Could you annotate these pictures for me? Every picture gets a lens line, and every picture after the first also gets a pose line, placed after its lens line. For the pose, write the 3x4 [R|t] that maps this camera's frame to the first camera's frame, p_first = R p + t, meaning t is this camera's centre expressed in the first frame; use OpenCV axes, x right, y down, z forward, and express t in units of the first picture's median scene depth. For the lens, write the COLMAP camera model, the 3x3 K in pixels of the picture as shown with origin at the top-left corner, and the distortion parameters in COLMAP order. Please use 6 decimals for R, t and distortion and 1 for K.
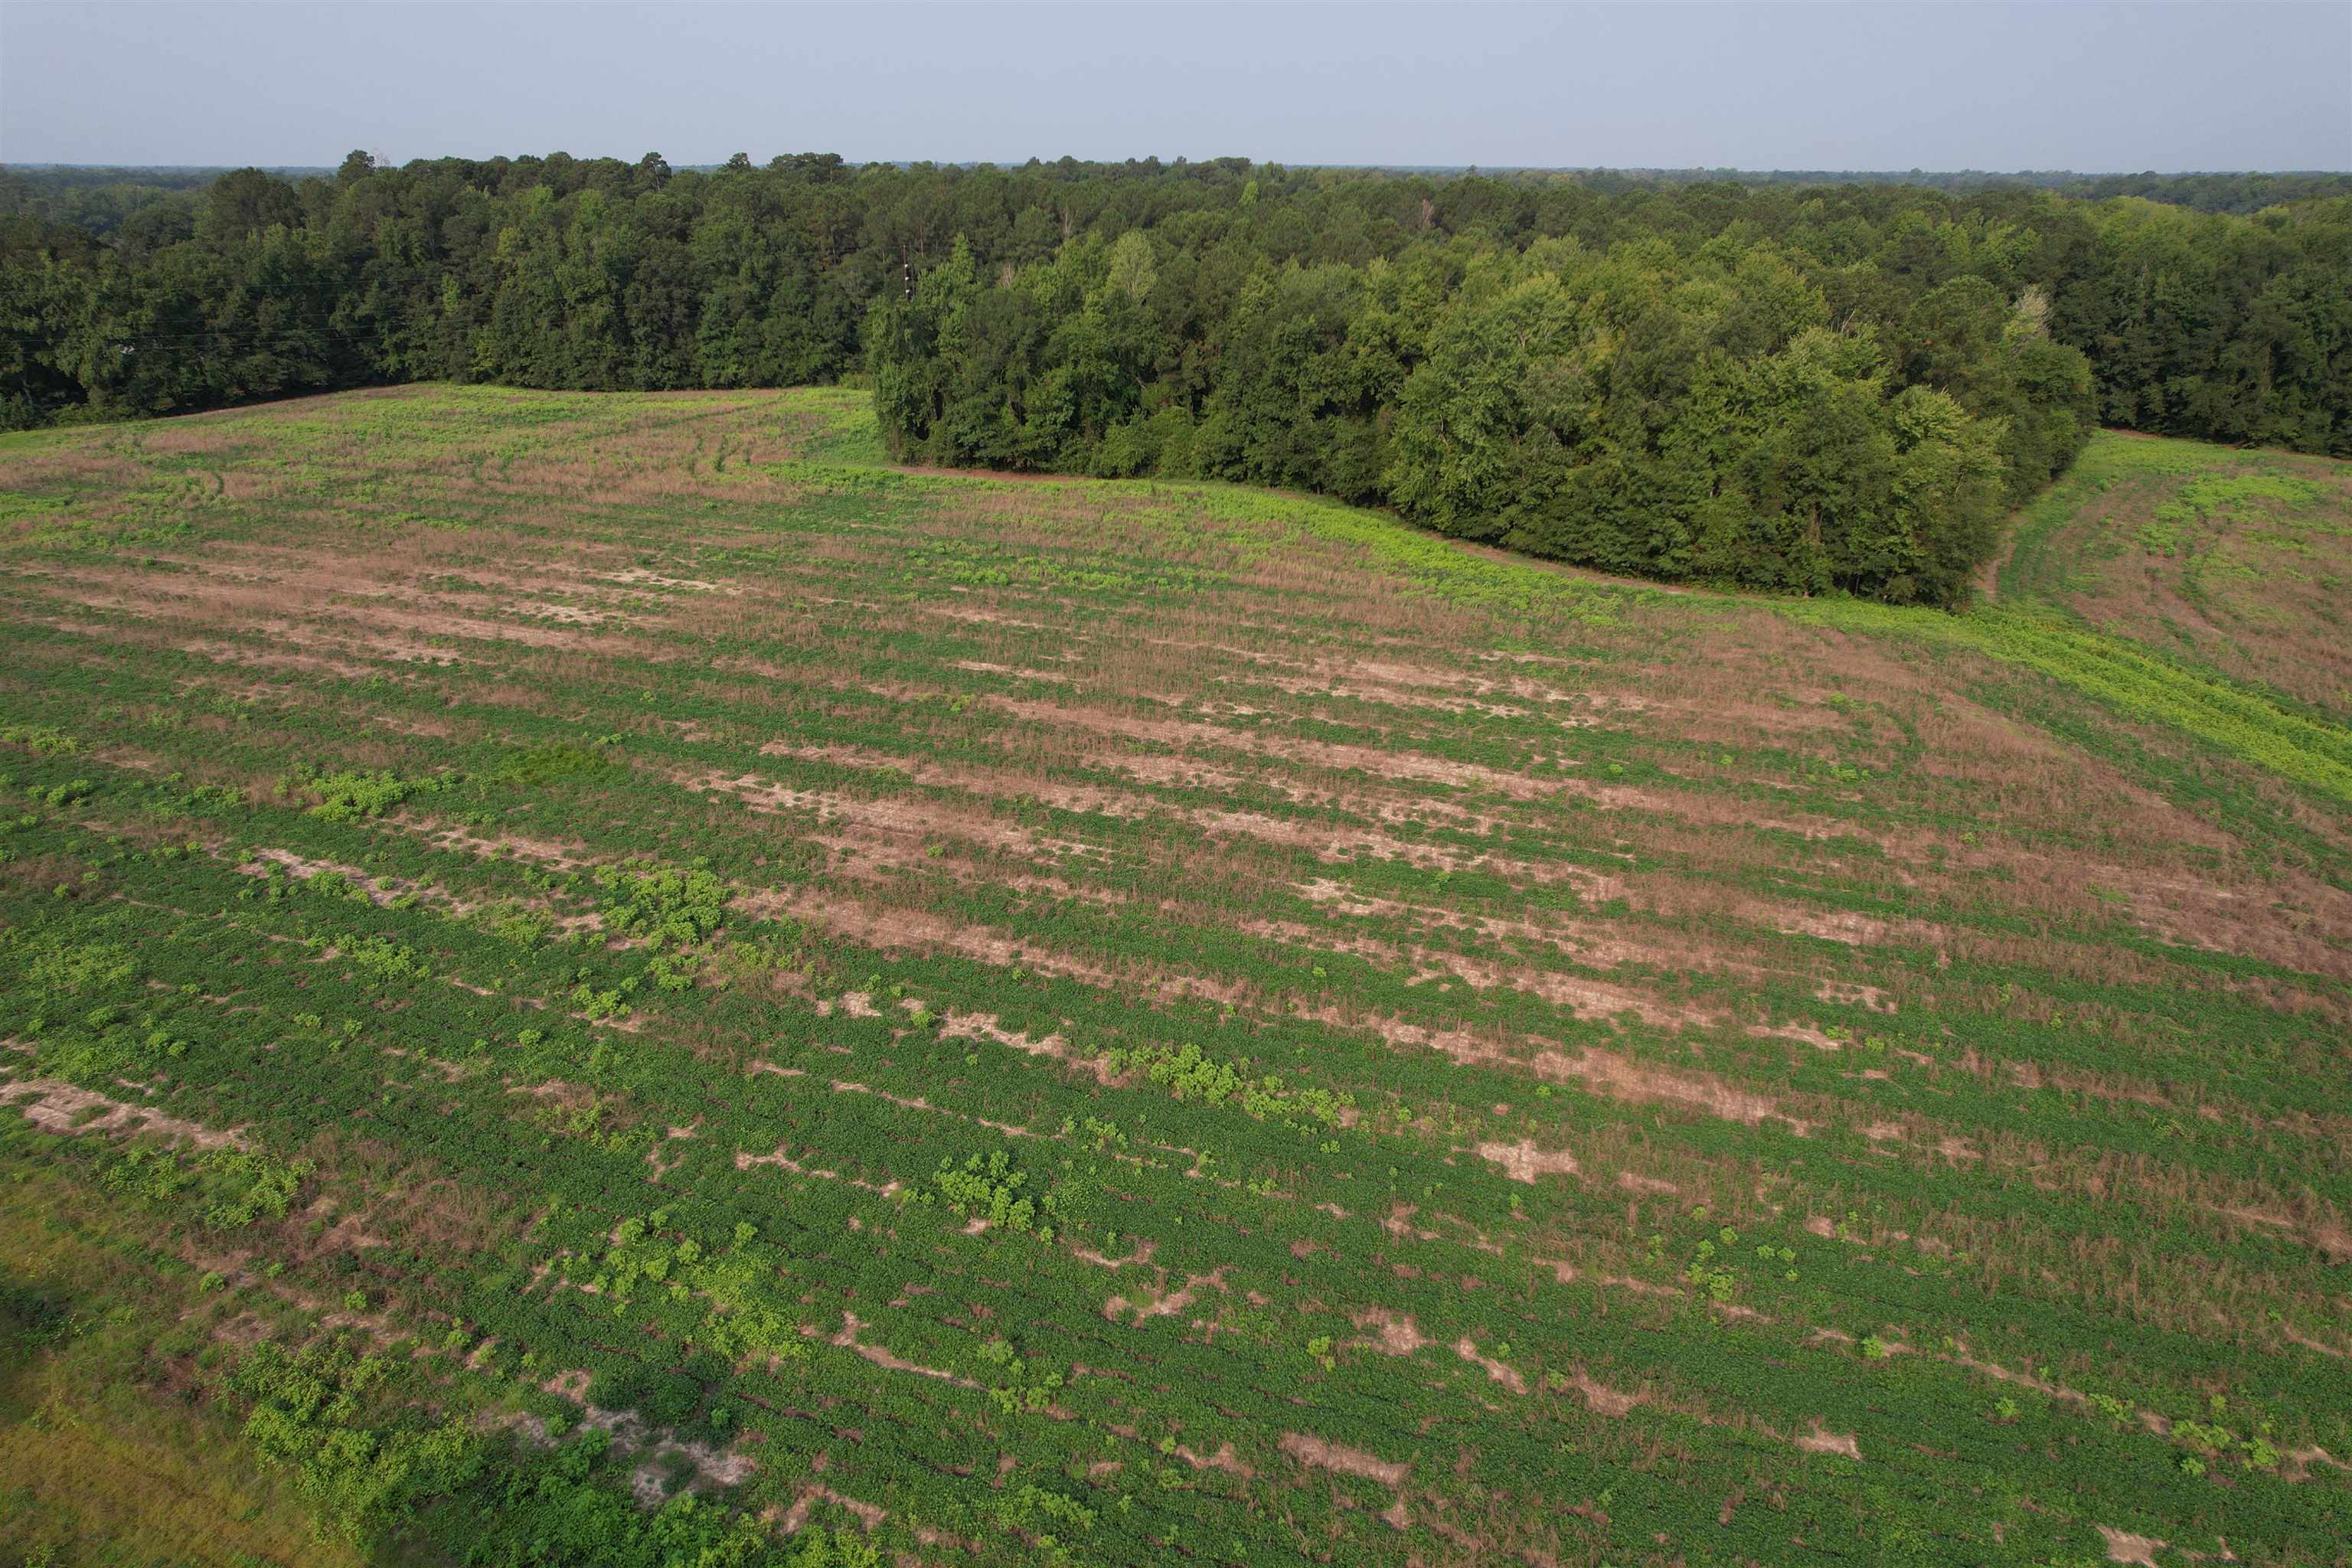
lens RADIAL K [[1501.6, 0, 1156.5], [0, 1501.6, 776.3], [0, 0, 1]] dist [-0.062083, 0.061190]
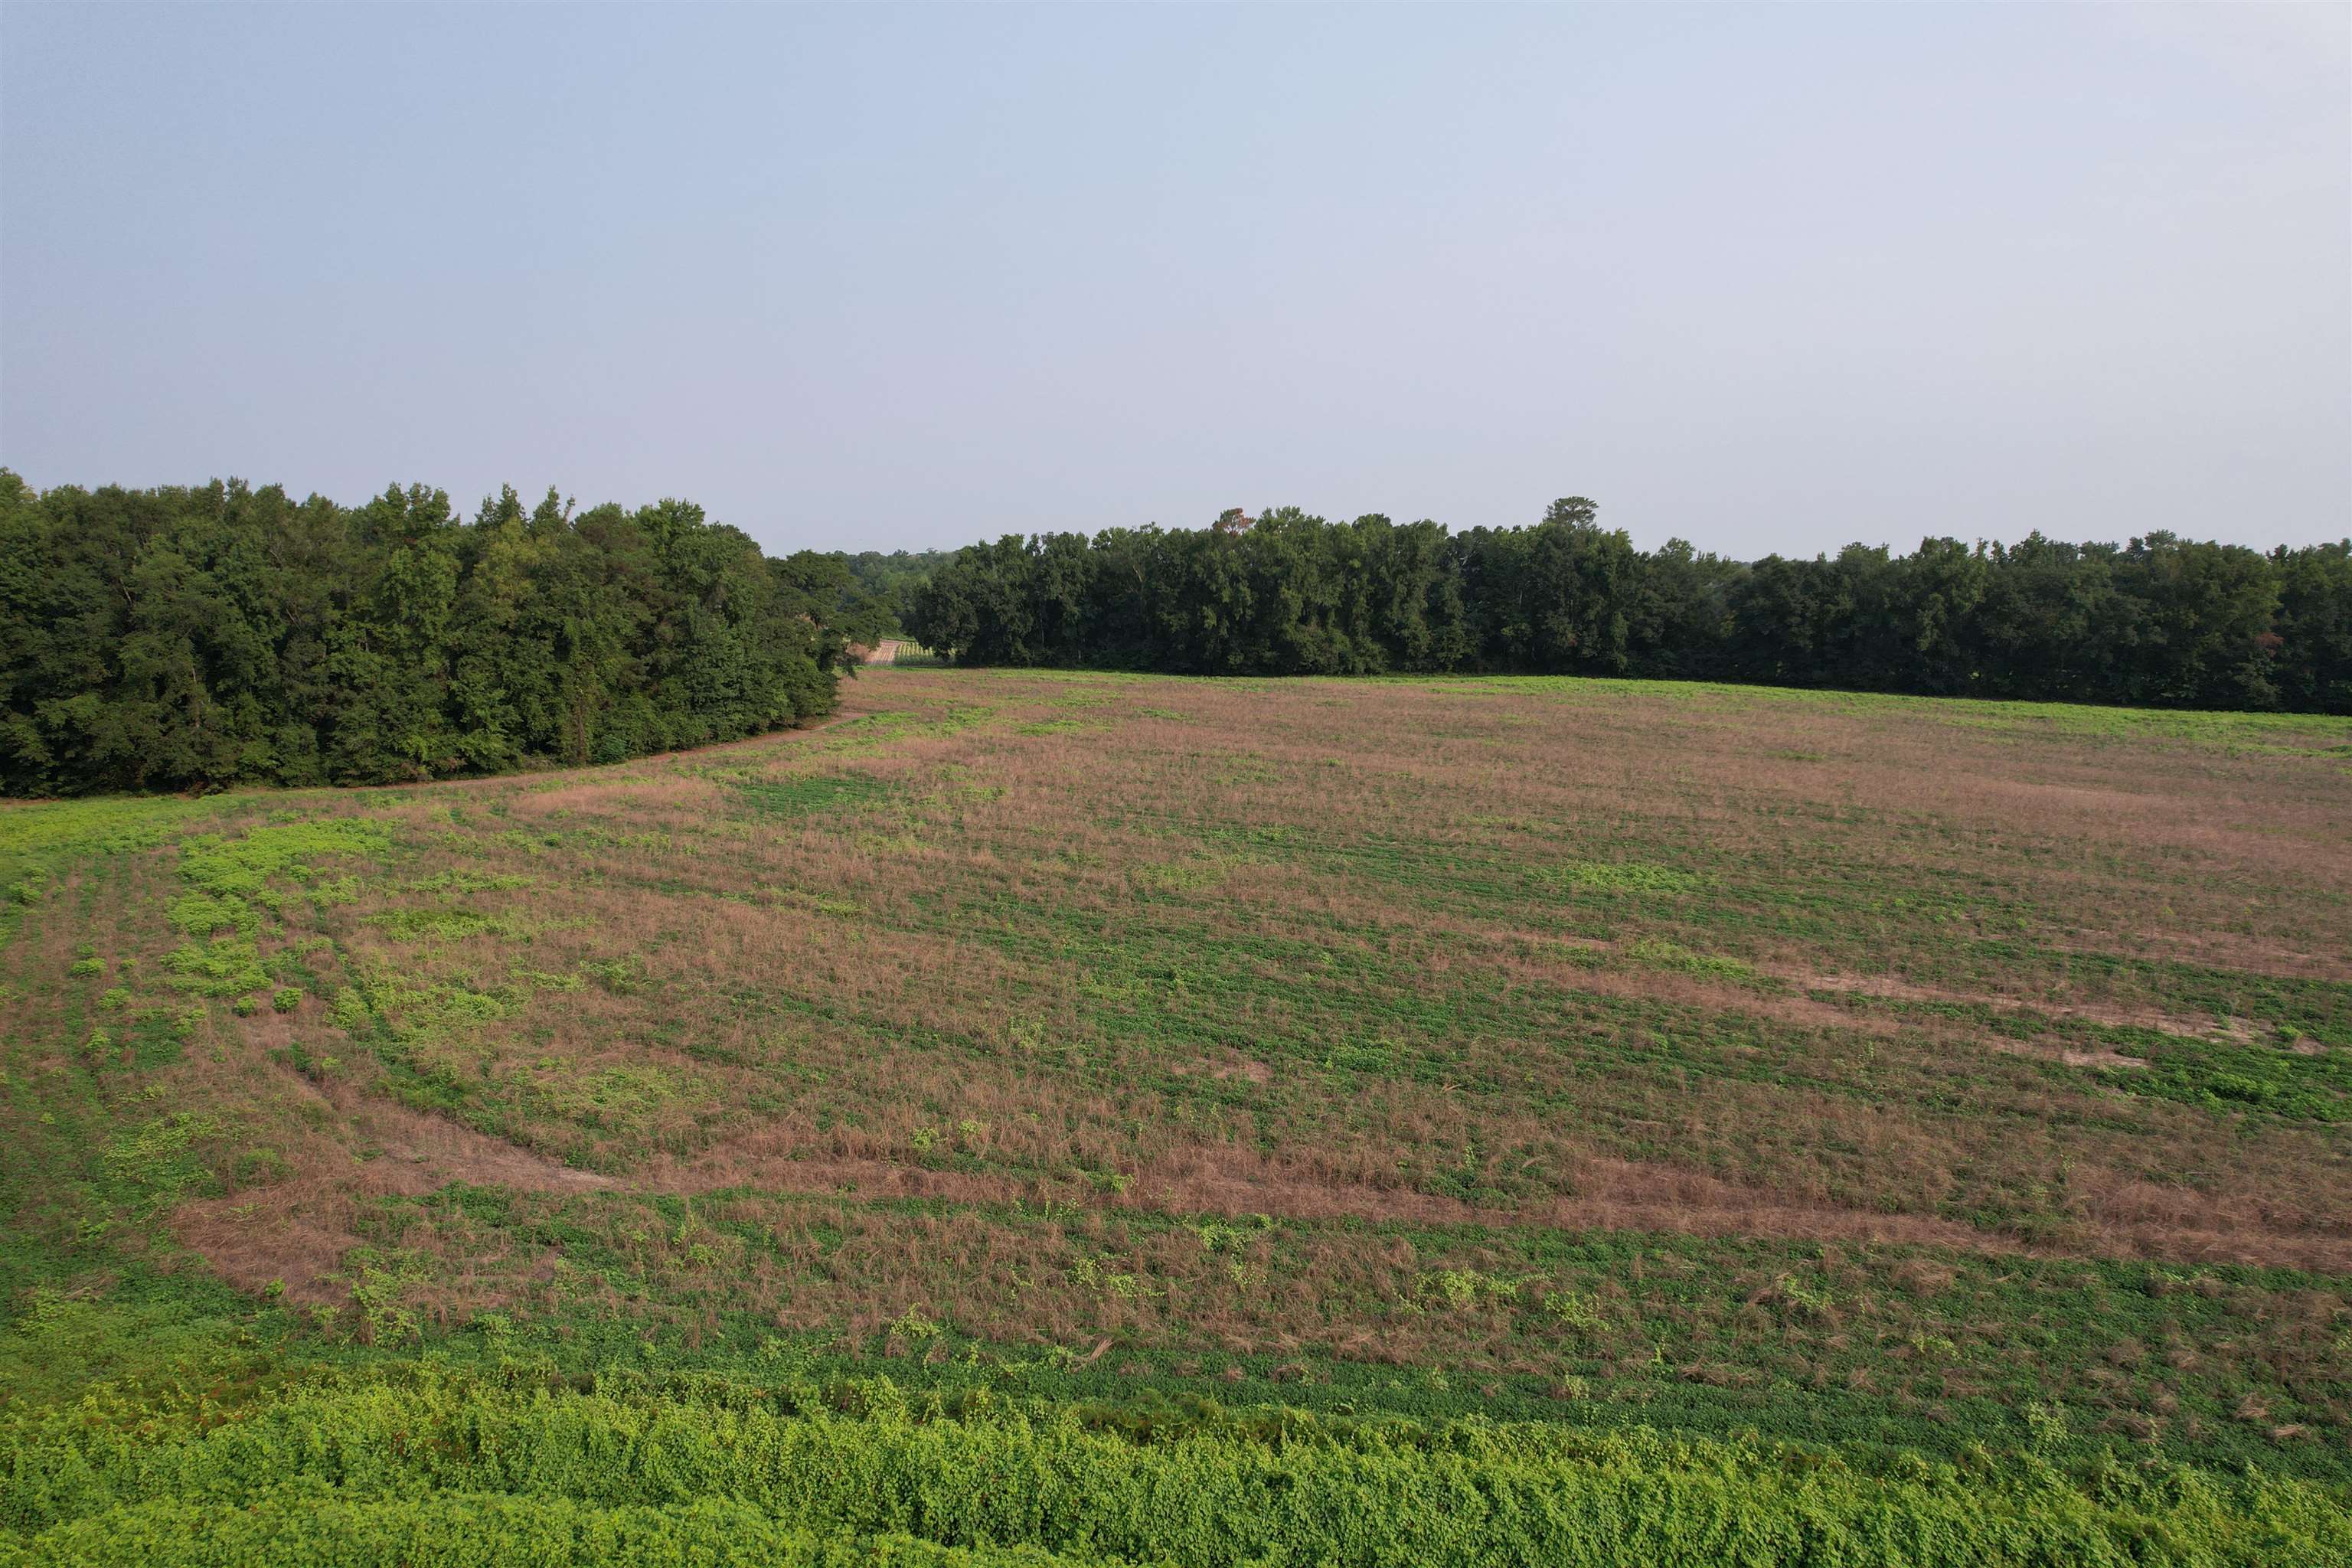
lens RADIAL K [[1501.6, 0, 1169.8], [0, 1501.6, 769.2], [0, 0, 1]] dist [-0.062083, 0.061190]
pose [[0.271125, -0.122408, 0.954729, 0.255248], [0.368235, 0.929618, 0.014617, -0.092864], [-0.889322, 0.347601, 0.297118, 0.456486]]
